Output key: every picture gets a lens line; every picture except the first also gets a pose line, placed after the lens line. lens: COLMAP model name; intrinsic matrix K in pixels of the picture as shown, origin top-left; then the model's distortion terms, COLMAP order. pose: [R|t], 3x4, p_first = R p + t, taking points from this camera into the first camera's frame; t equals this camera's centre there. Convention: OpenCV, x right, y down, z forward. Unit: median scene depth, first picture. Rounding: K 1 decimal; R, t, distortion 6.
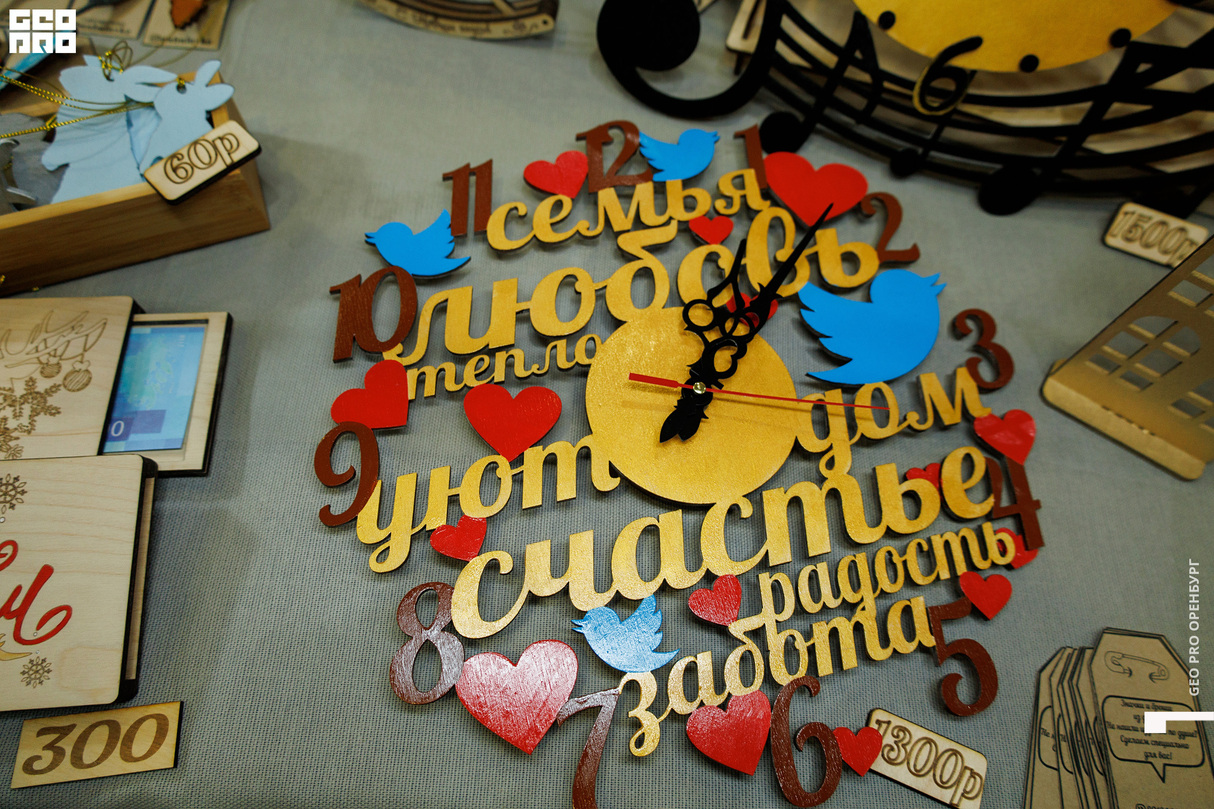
lens RADIAL K [[838.2, 0, 607.0], [0, 838.2, 404.5], [0, 0, 1]] dist [0.041678, -0.003328]
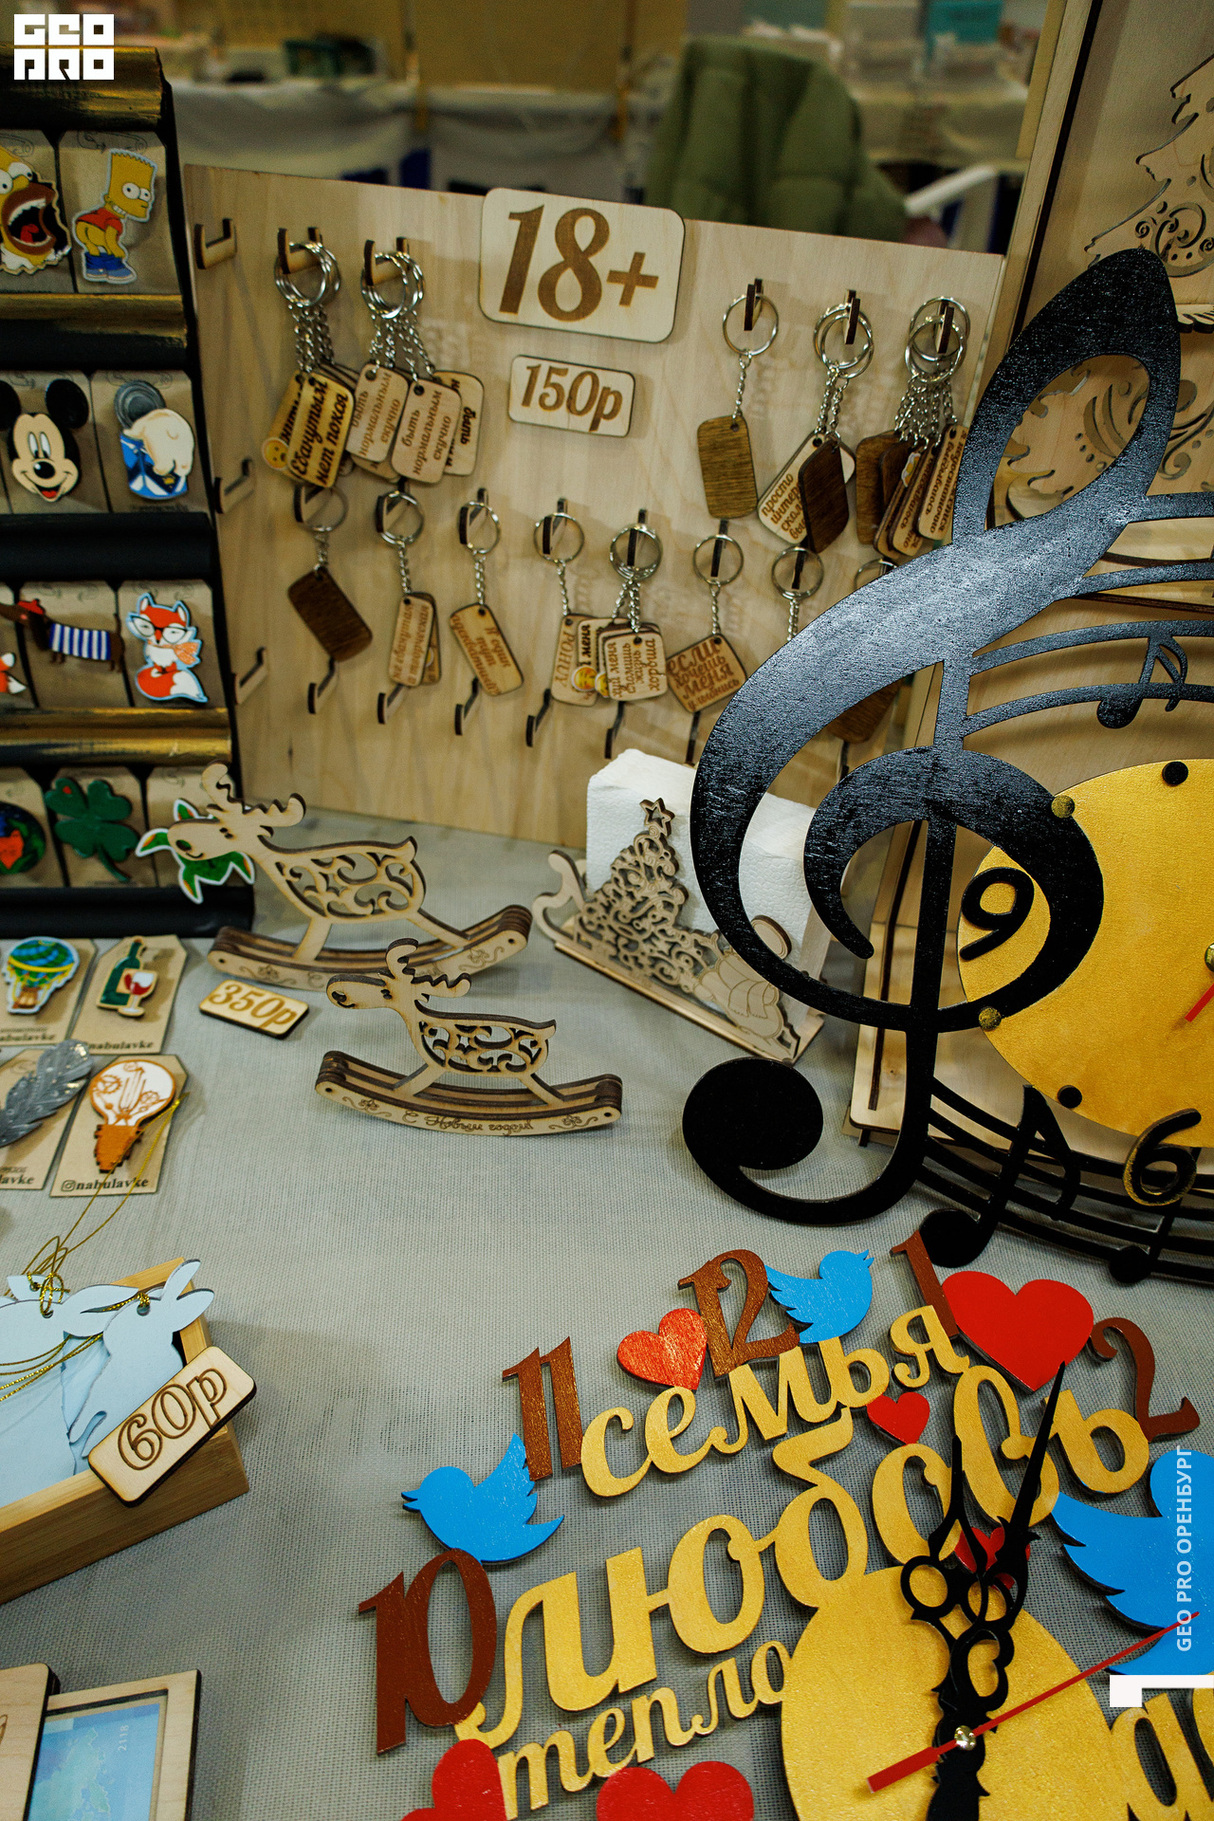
lens RADIAL K [[1257.4, 0, 607.0], [0, 1257.4, 910.5], [0, 0, 1]] dist [0.041678, -0.003328]
pose [[0.994410, -0.083309, 0.064871, -0.148840], [0.101672, 0.921249, -0.375450, -0.228562], [-0.028485, 0.379947, 0.924570, -0.108316]]
